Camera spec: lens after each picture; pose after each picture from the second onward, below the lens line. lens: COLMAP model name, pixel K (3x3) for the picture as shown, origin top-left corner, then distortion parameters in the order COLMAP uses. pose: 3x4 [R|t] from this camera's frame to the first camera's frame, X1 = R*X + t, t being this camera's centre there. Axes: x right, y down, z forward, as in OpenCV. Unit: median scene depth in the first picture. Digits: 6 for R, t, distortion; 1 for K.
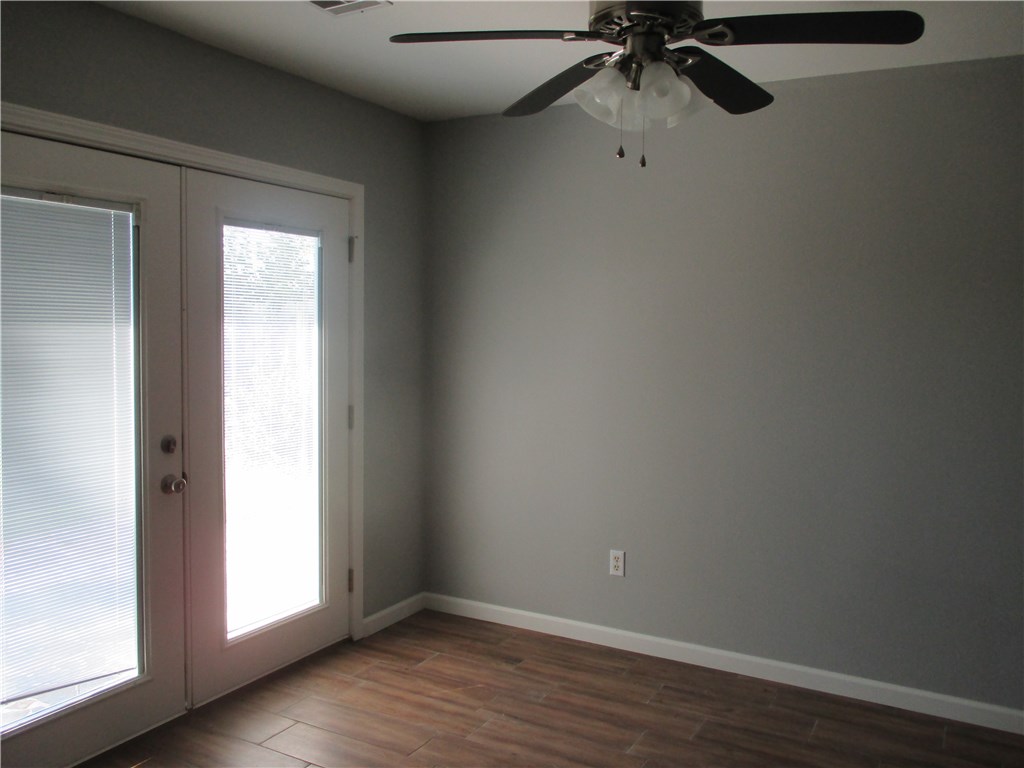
lens RADIAL K [[866.5, 0, 512.2], [0, 866.5, 381.1], [0, 0, 1]] dist [-0.038253, 0.000986]
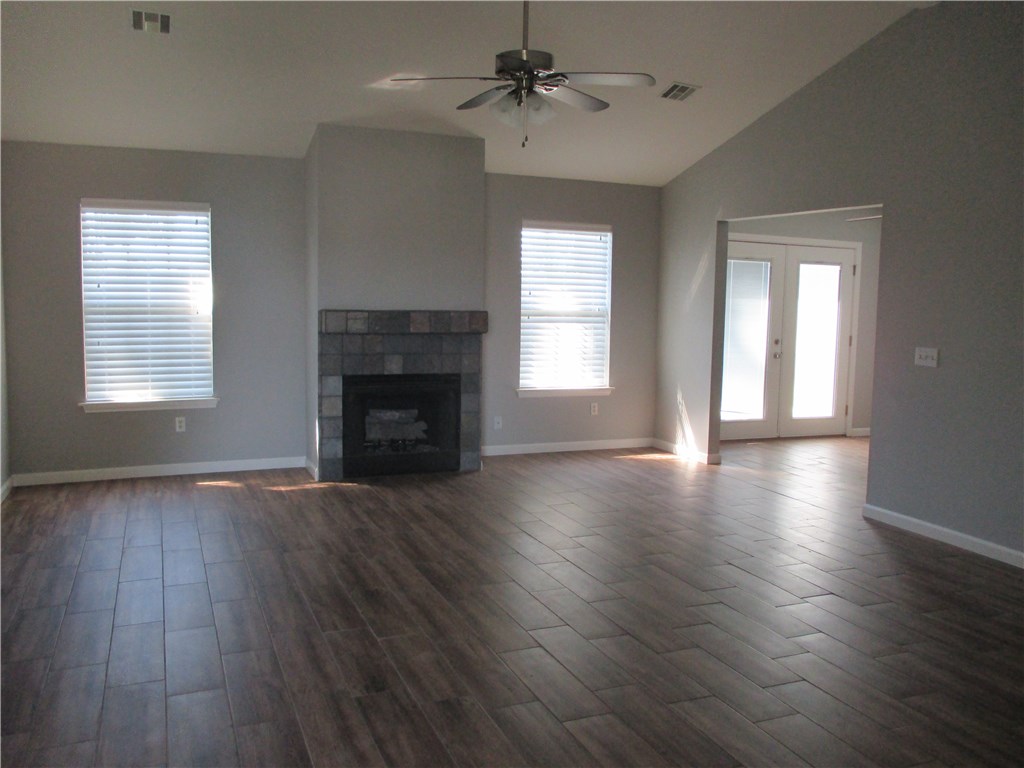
lens RADIAL K [[866.5, 0, 512.4], [0, 866.5, 382.8], [0, 0, 1]] dist [-0.038253, 0.000986]
pose [[0.789725, 0.052253, -0.611232, 0.569909], [-0.050648, 0.998518, 0.019923, 0.167331], [0.611367, 0.015224, 0.791201, -1.541582]]
